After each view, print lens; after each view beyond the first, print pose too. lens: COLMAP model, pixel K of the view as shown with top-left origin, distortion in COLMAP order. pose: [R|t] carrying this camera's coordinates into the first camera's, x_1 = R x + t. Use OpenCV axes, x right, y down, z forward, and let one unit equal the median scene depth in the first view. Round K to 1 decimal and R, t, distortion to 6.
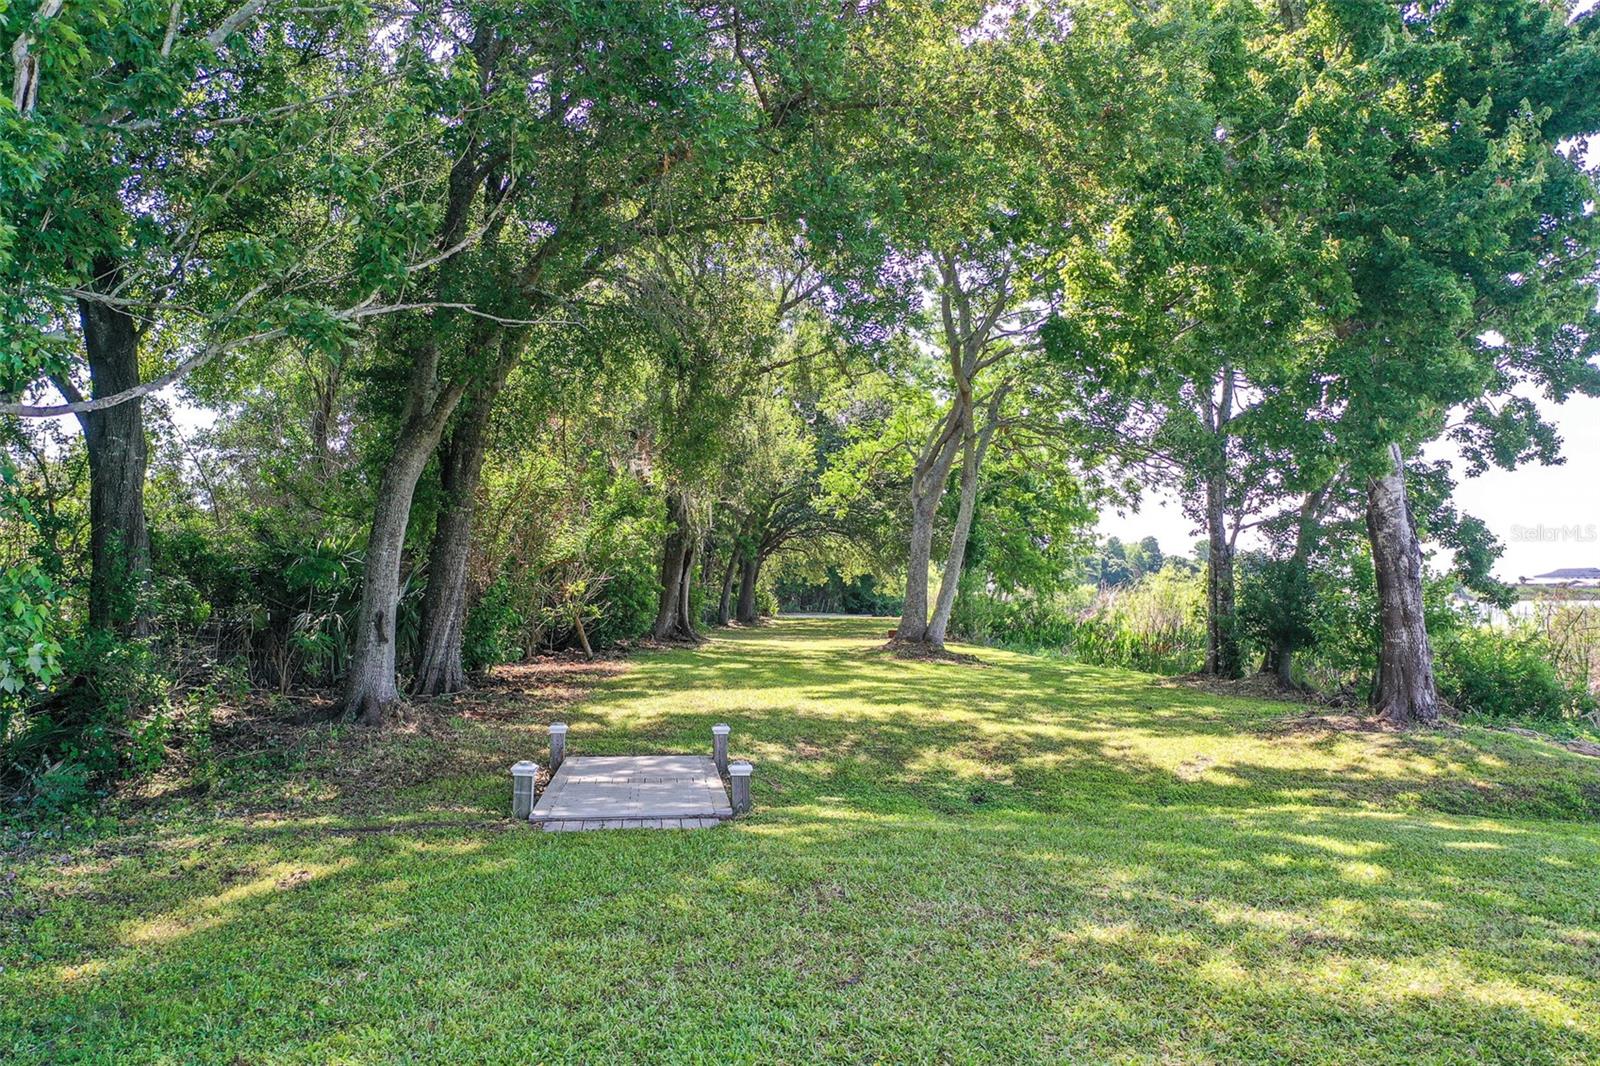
lens RADIAL K [[1262.6, 0, 803.1], [0, 1262.6, 529.7], [0, 0, 1]] dist [0.008667, -0.006805]
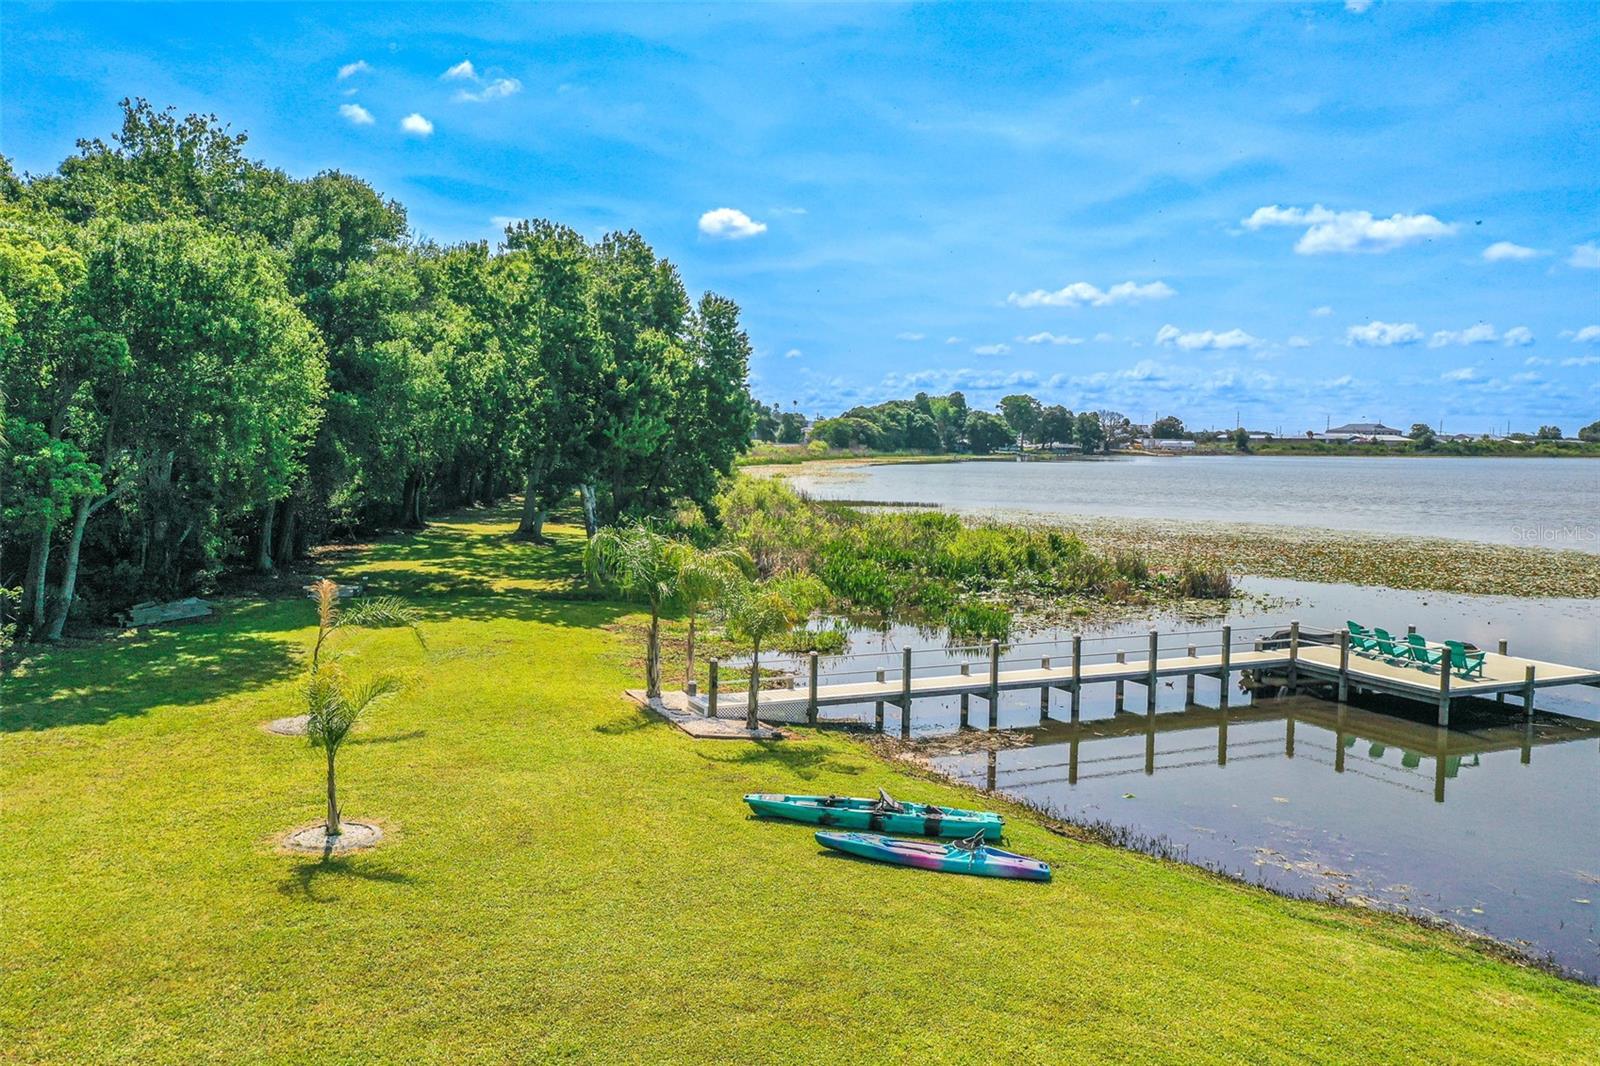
lens RADIAL K [[1262.6, 0, 803.1], [0, 1262.6, 529.7], [0, 0, 1]] dist [0.008667, -0.006805]
pose [[0.993390, 0.011443, 0.114217, 0.379536], [-0.026060, 0.991520, 0.127312, -0.235180], [-0.111792, -0.129447, 0.985264, -1.336795]]
